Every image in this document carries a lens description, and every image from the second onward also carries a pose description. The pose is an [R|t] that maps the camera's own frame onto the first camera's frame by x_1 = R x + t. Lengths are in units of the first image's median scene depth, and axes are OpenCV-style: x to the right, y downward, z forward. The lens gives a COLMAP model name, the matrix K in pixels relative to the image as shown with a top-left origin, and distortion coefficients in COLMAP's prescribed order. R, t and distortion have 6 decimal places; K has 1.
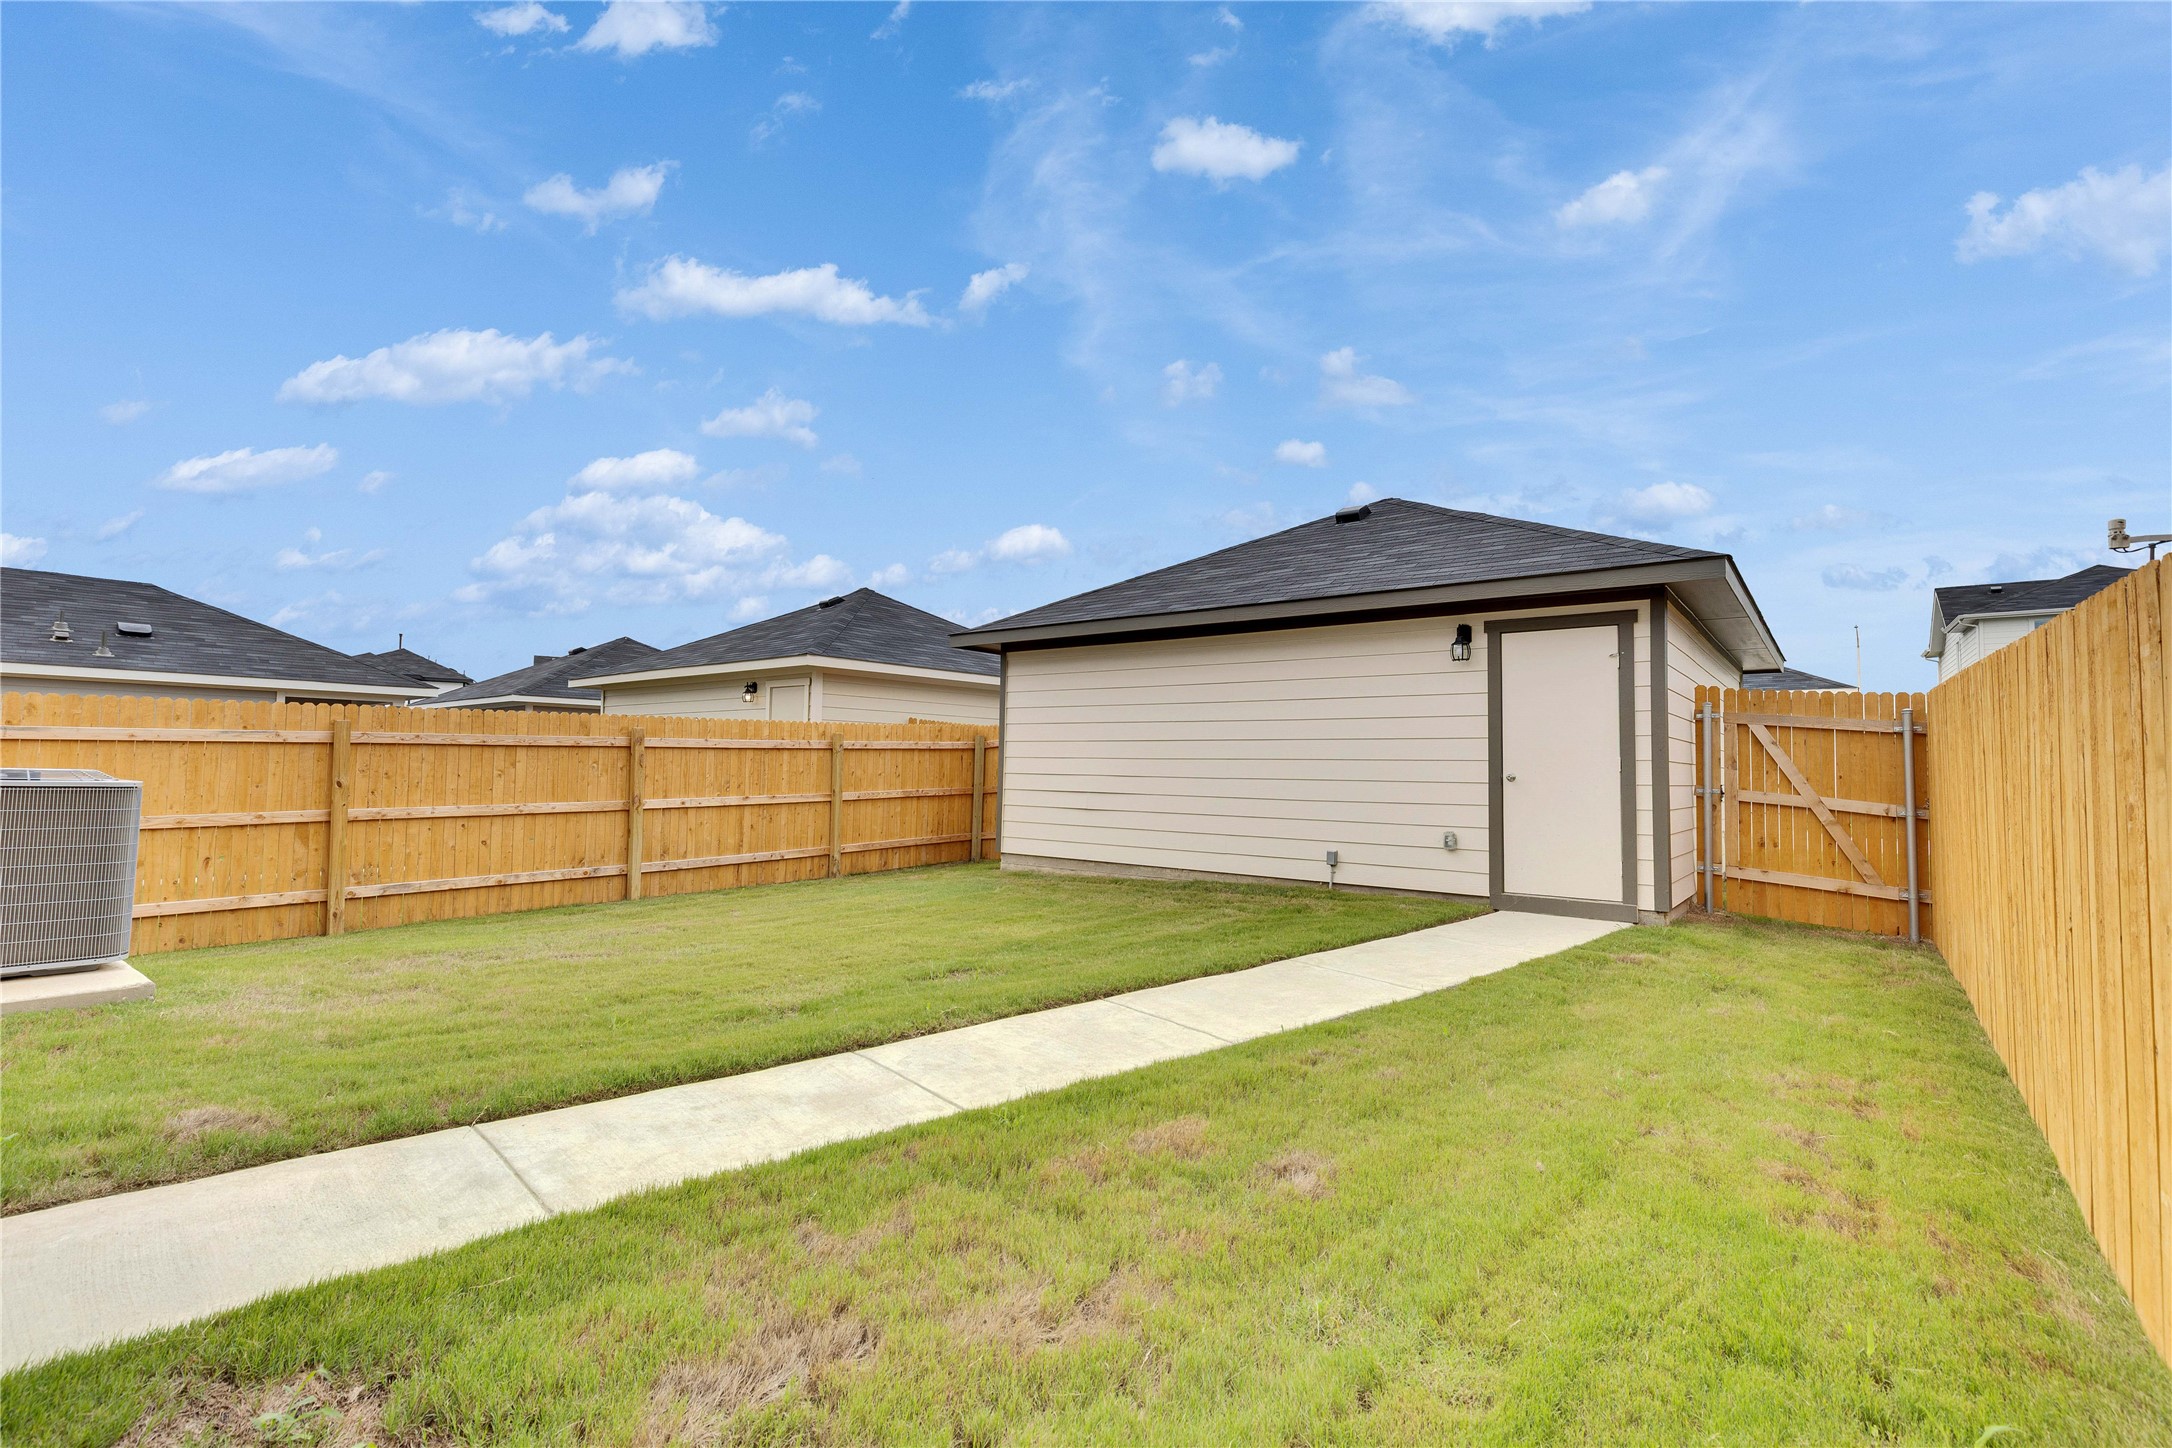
lens RADIAL K [[962.9, 0, 1076.6], [0, 962.9, 723.4], [0, 0, 1]] dist [0.004031, -0.000703]
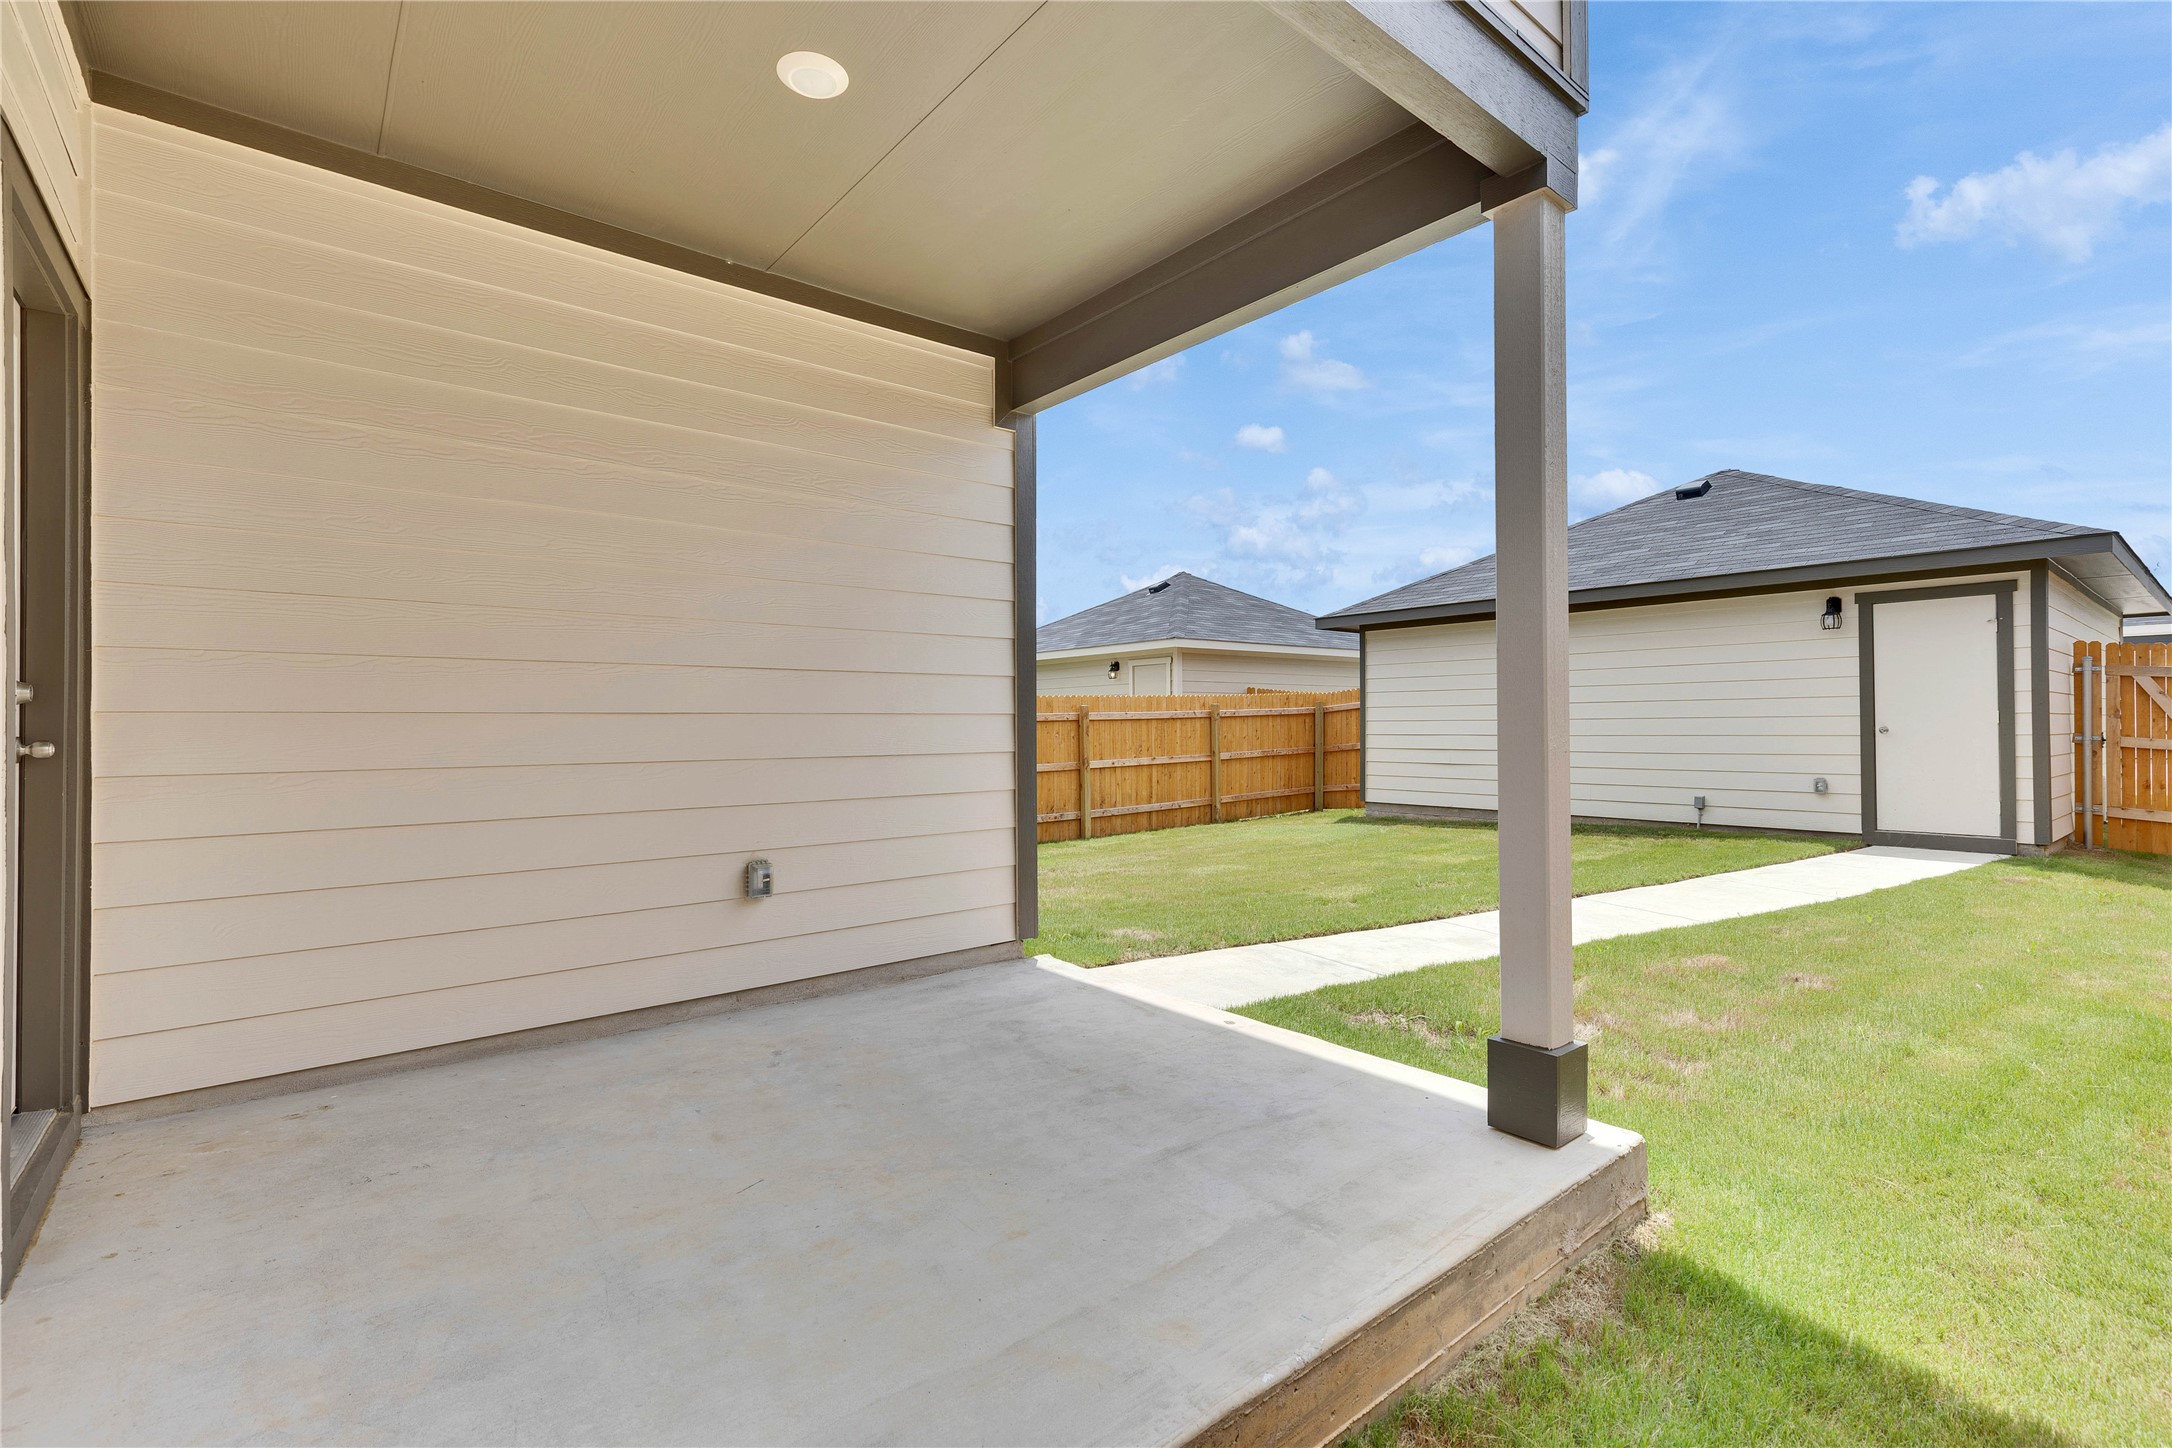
lens RADIAL K [[962.9, 0, 1092.1], [0, 962.9, 722.6], [0, 0, 1]] dist [0.004031, -0.000703]
pose [[0.978125, -0.023221, -0.206716, -0.219104], [0.031687, 0.998785, 0.037739, -0.024507], [0.205589, -0.043464, 0.977673, -0.297302]]
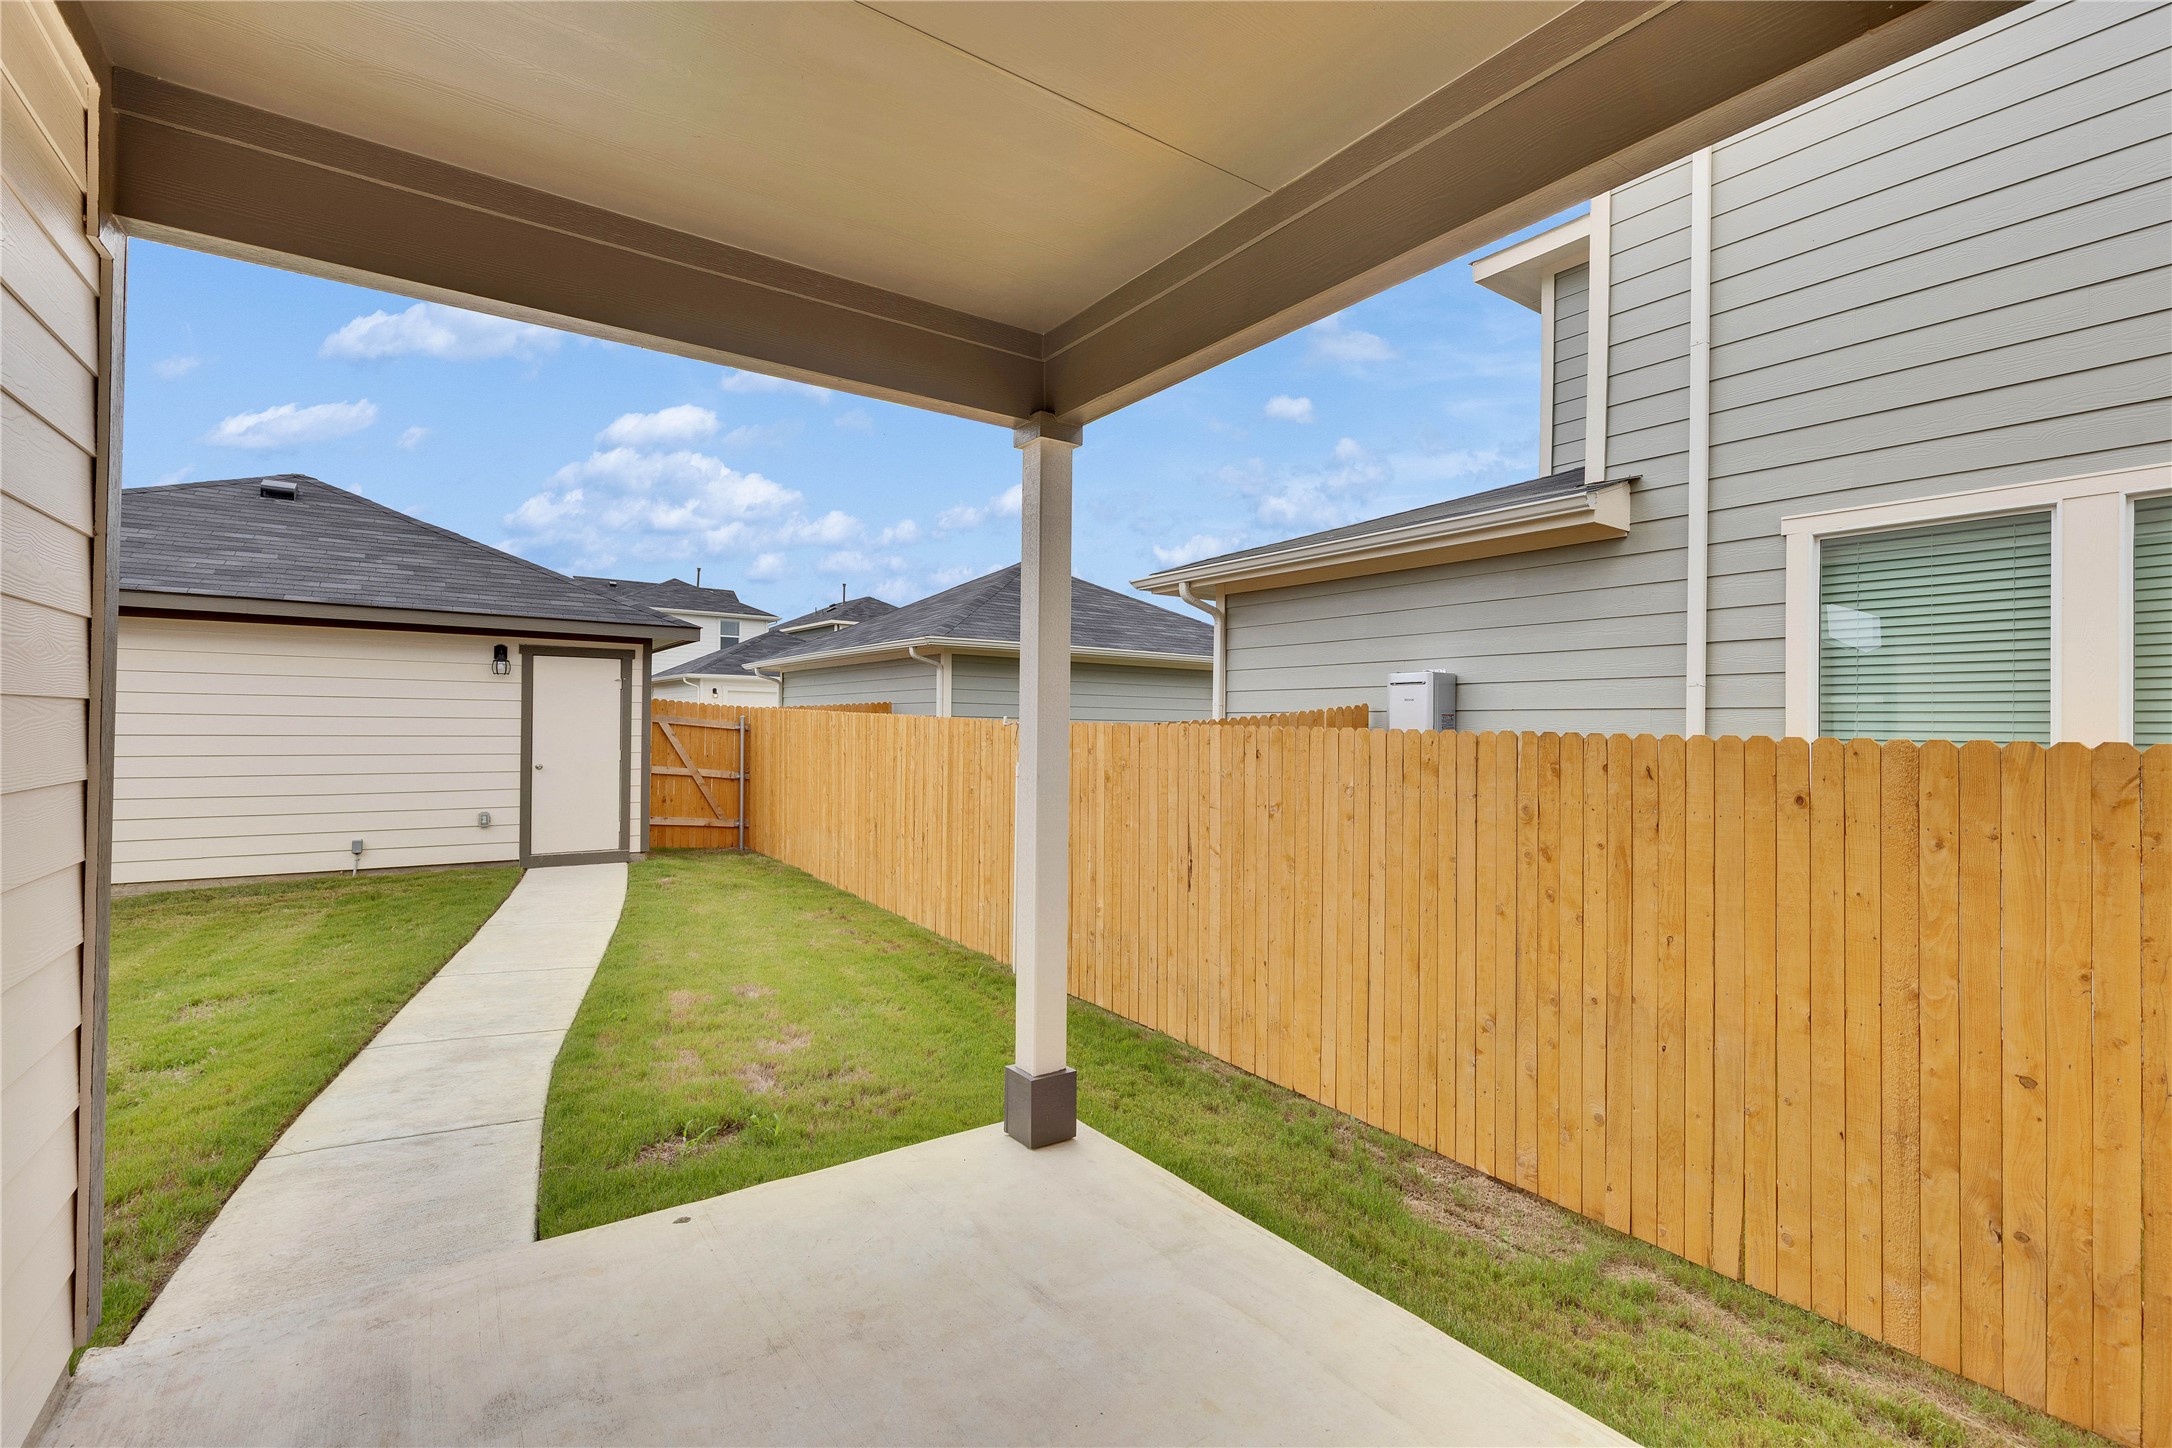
lens RADIAL K [[962.9, 0, 1093.8], [0, 962.9, 716.5], [0, 0, 1]] dist [0.004031, -0.000703]
pose [[0.293213, -0.001262, 0.956046, -0.548915], [-0.050091, 0.998605, 0.016681, -0.067510], [-0.954734, -0.052781, 0.292741, -0.095578]]
